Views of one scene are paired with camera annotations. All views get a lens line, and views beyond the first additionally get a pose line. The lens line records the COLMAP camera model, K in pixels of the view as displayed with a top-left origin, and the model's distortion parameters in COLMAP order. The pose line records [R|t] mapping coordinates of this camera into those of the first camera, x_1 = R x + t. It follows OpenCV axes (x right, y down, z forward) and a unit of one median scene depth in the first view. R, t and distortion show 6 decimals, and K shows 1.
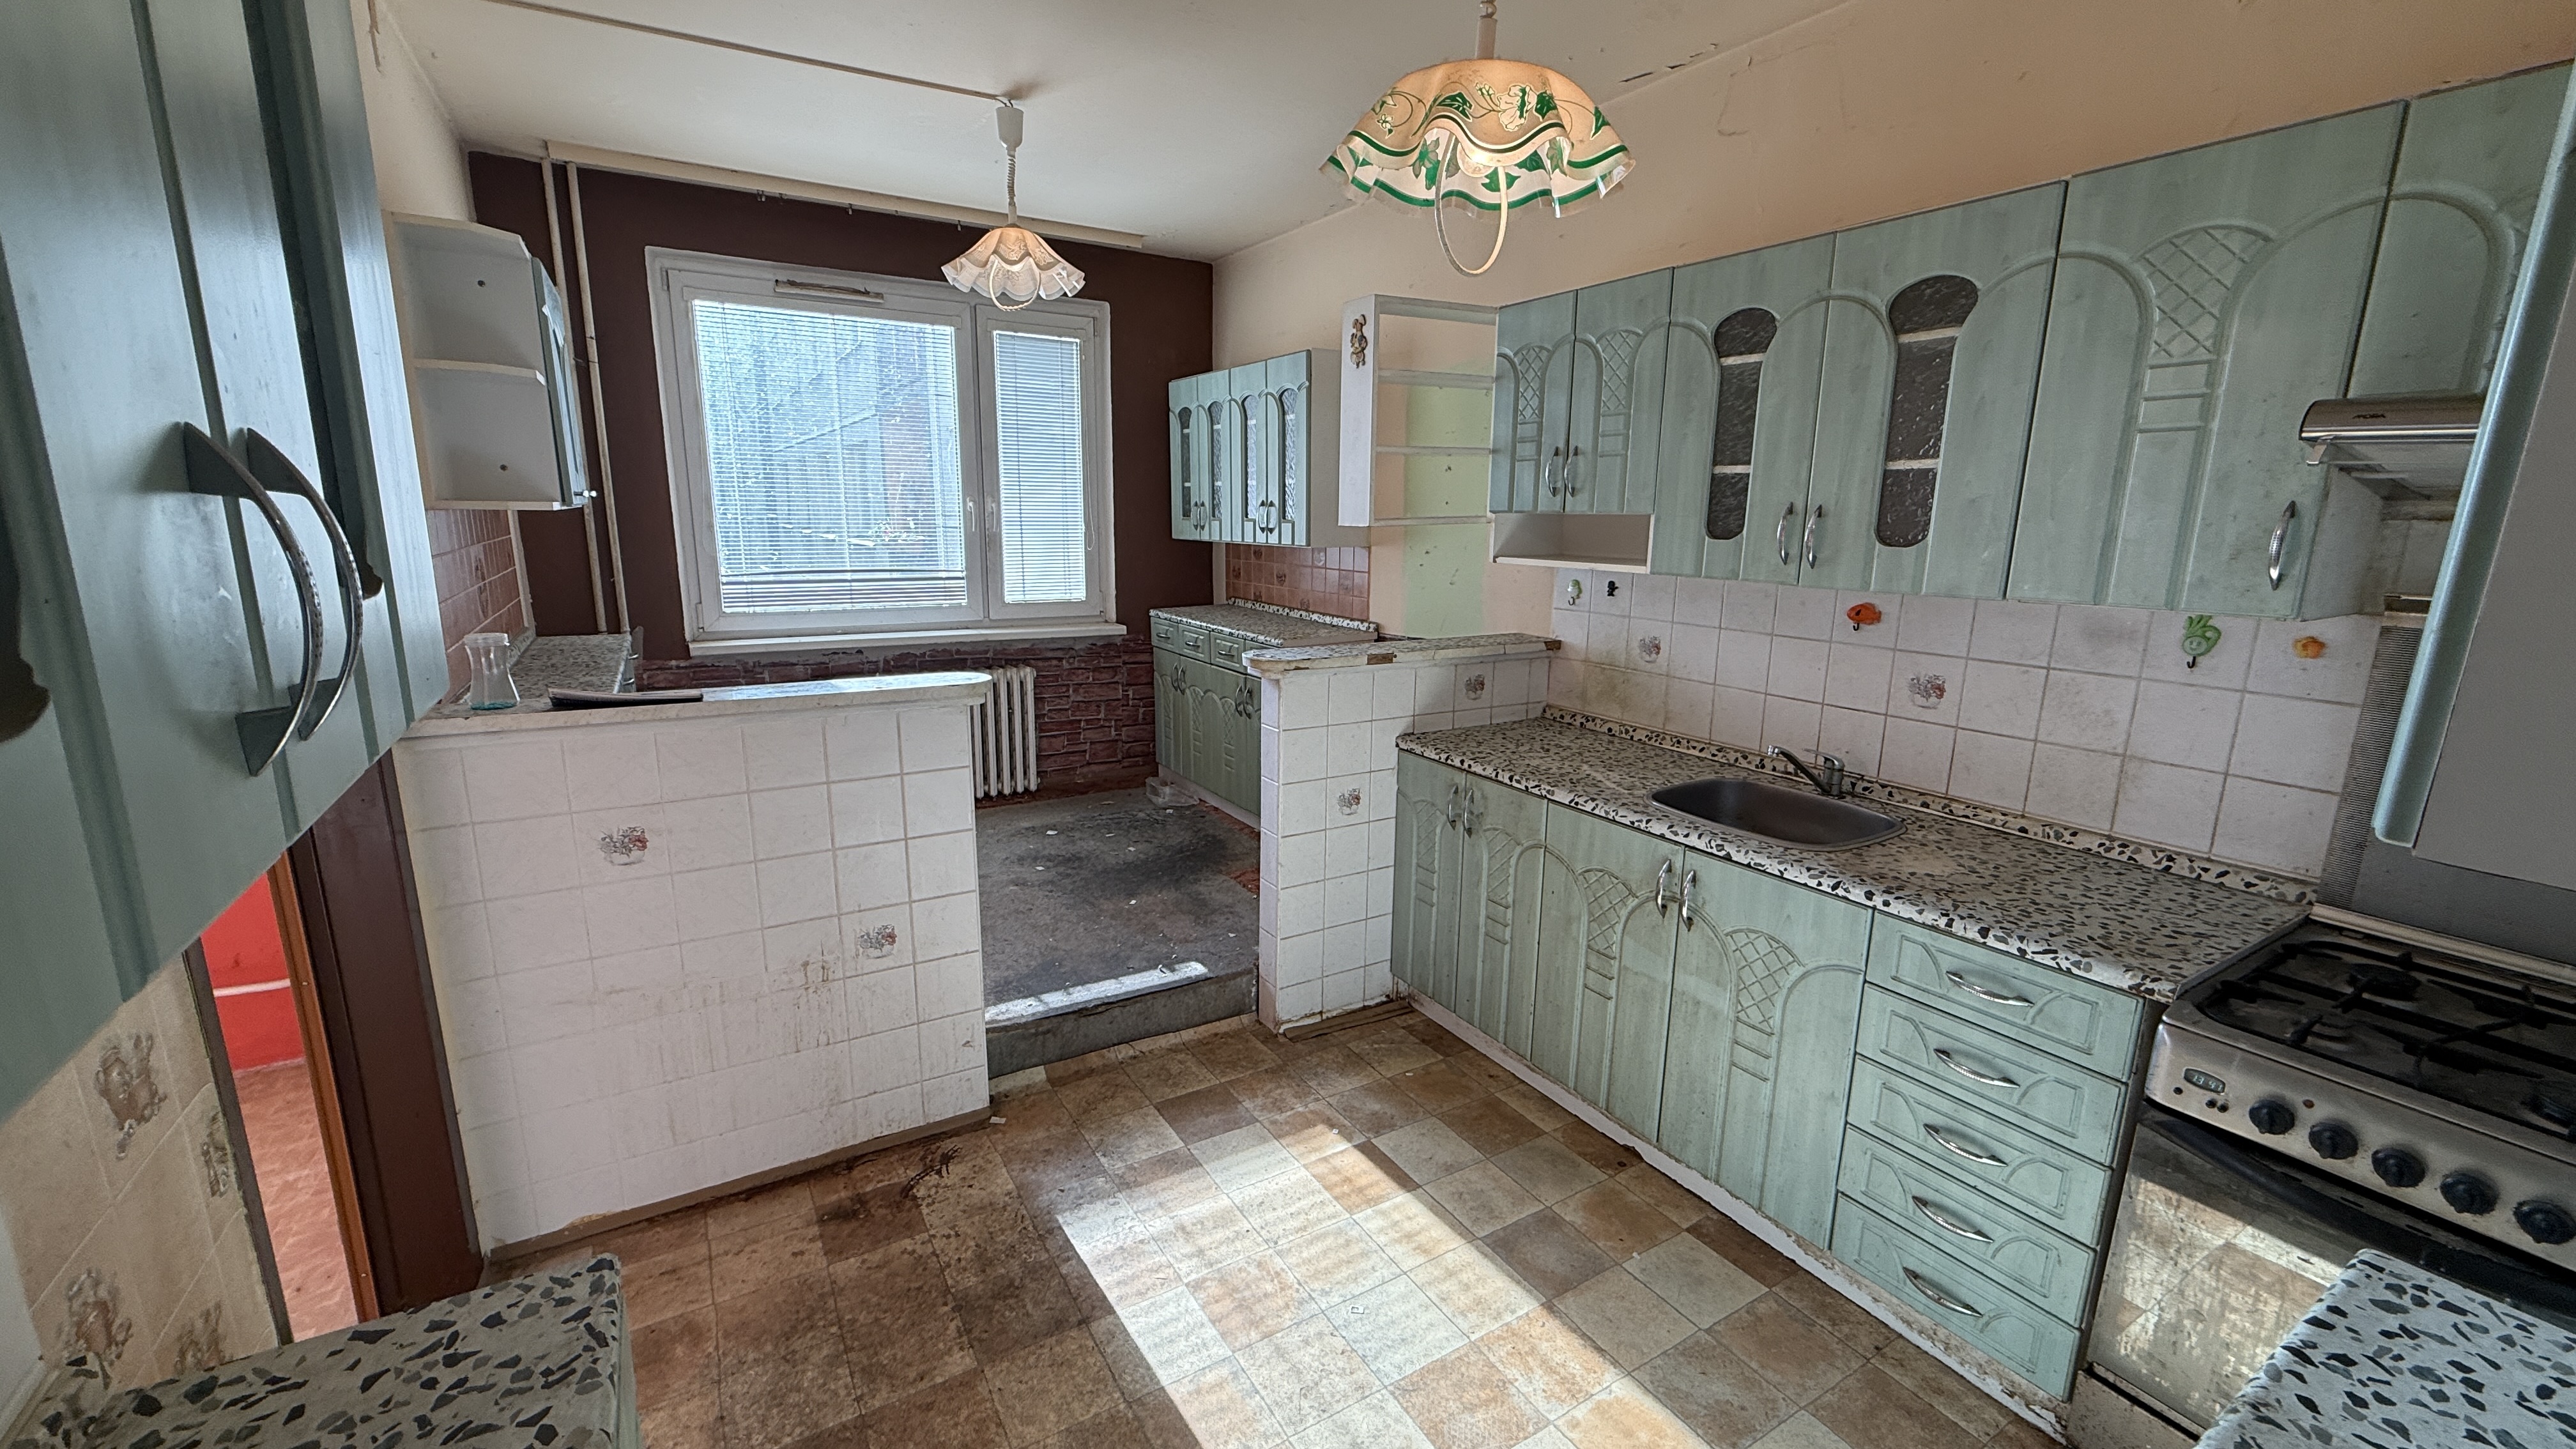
lens RADIAL K [[1024.3, 0, 1281.6], [0, 1024.3, 721.5], [0, 0, 1]] dist [0.002321, 0.000256]
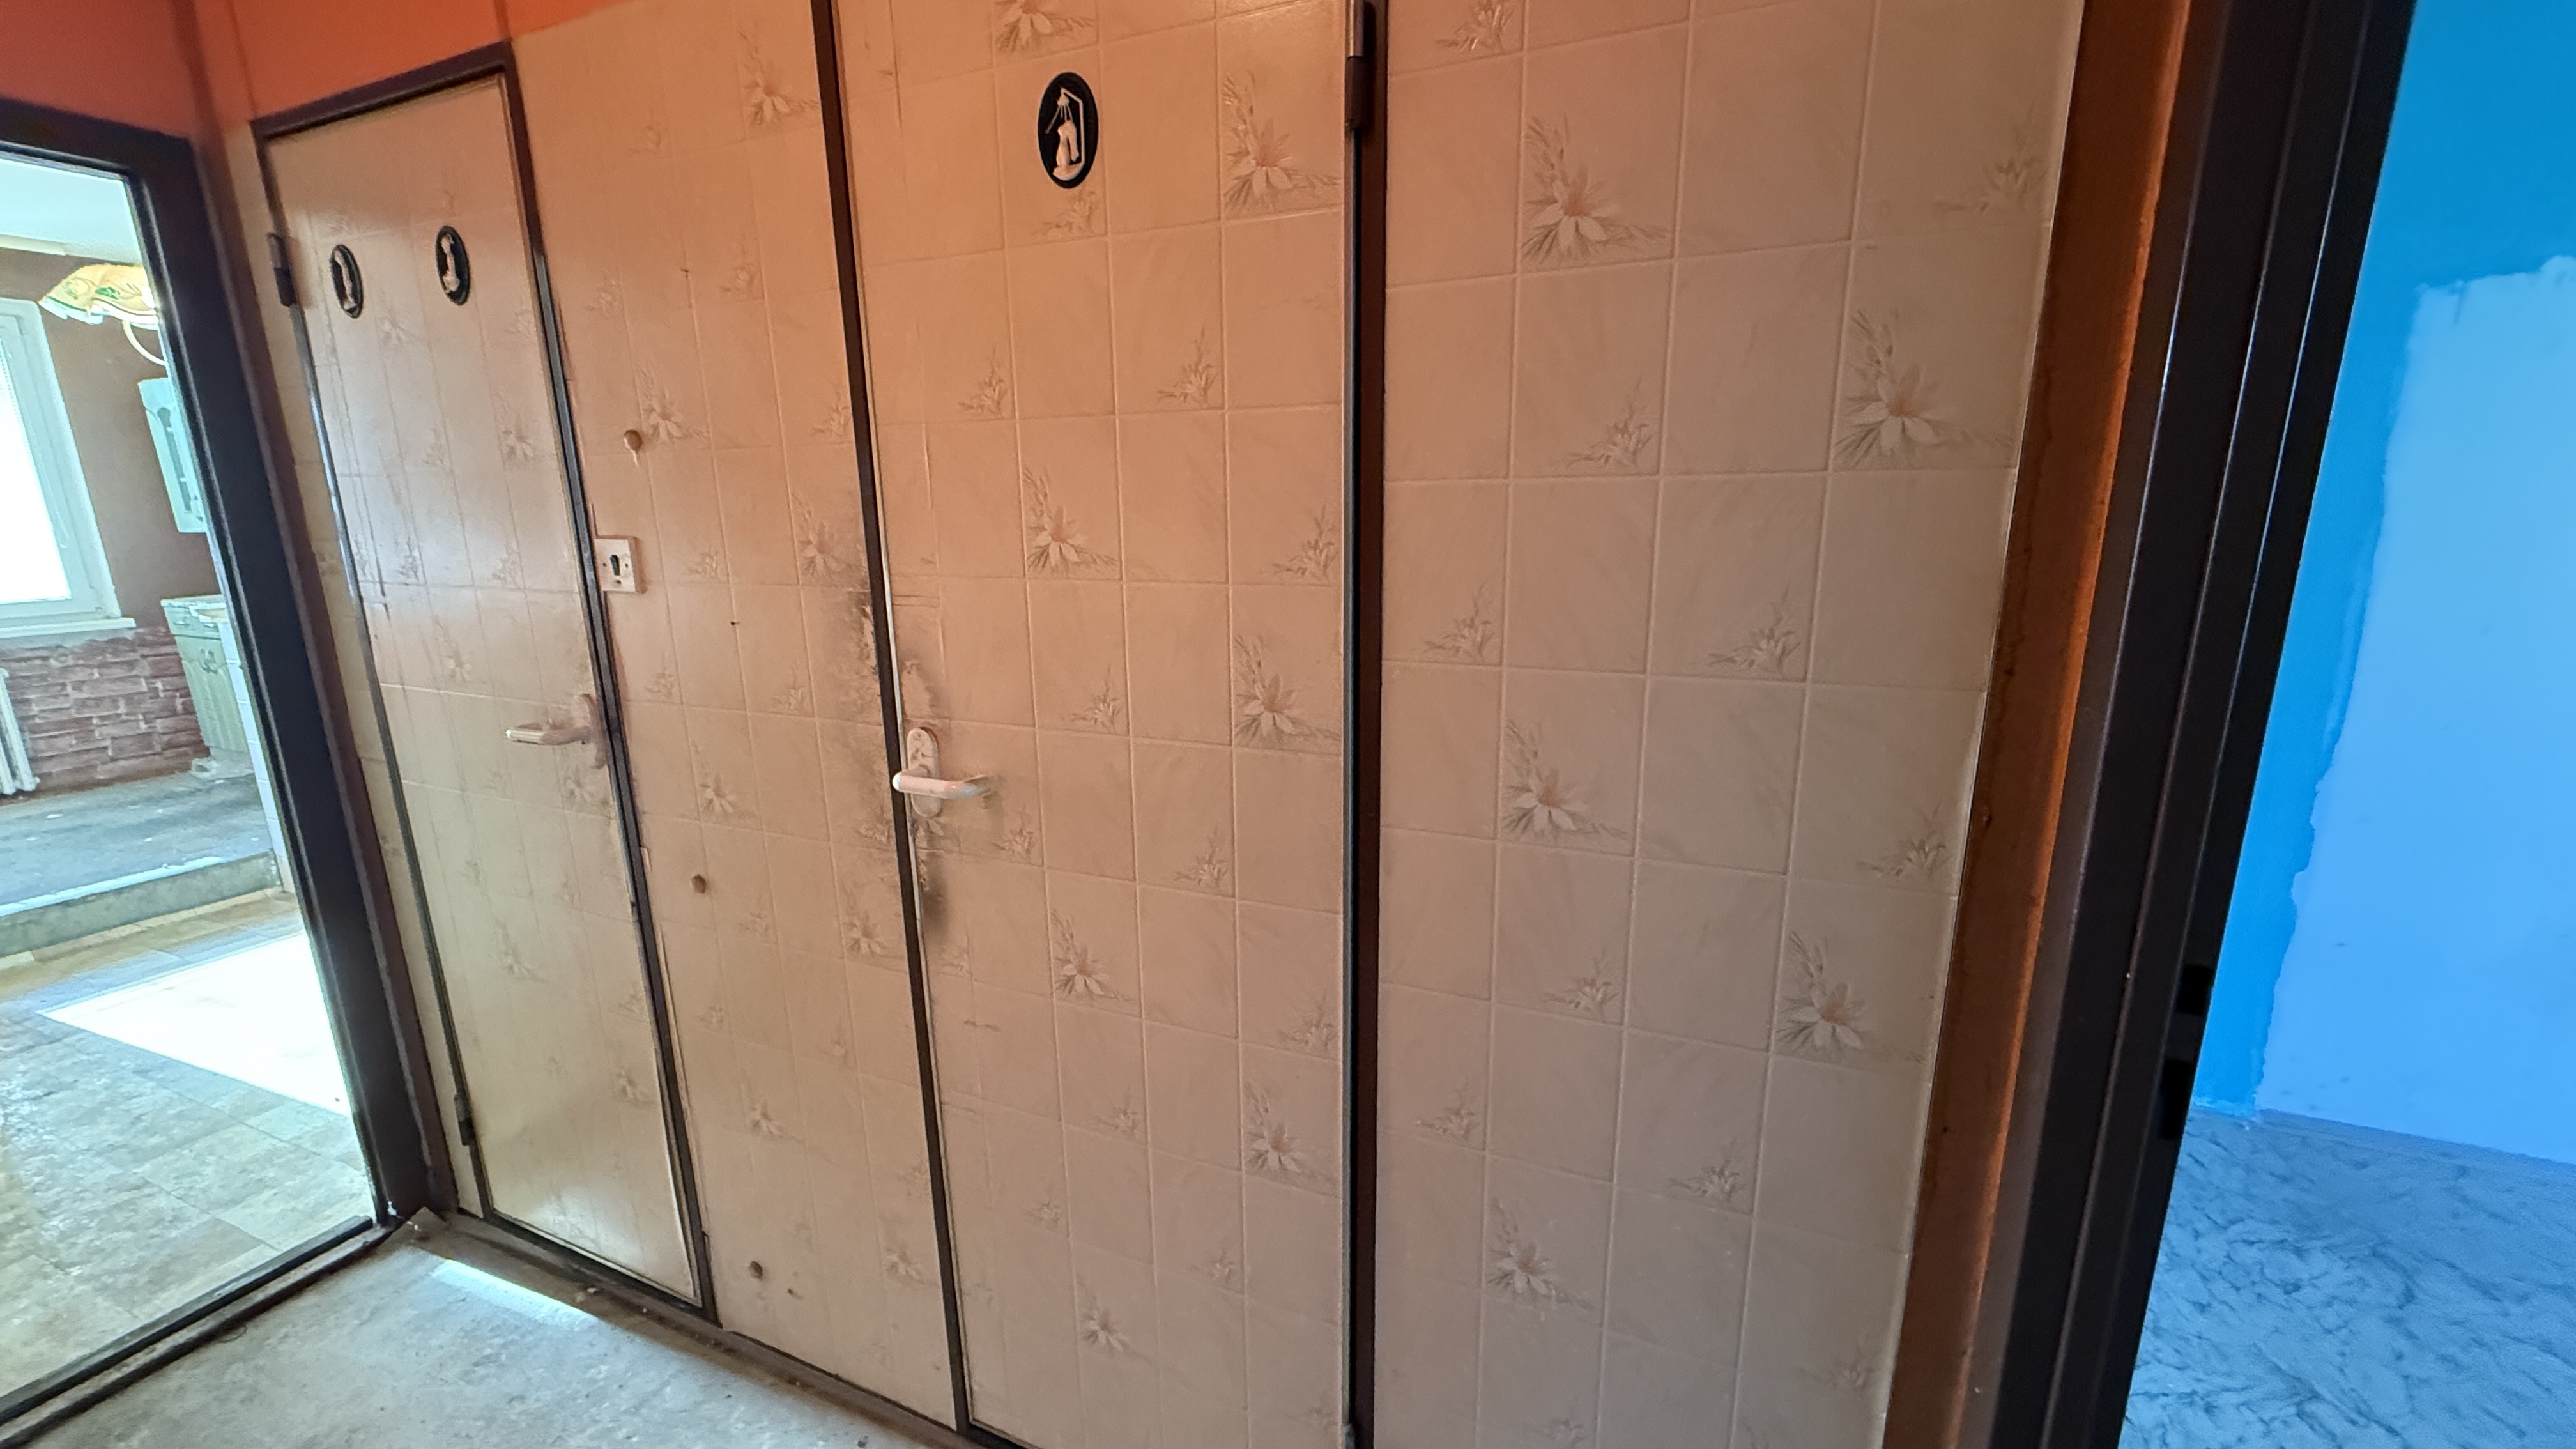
lens RADIAL K [[1024.3, 0, 1294.3], [0, 1024.3, 728.7], [0, 0, 1]] dist [0.002321, 0.000256]
pose [[0.813151, -0.152970, 0.561593, 0.206031], [0.142320, 0.987814, 0.062997, 0.120309], [-0.564386, 0.028700, 0.825012, -0.524149]]
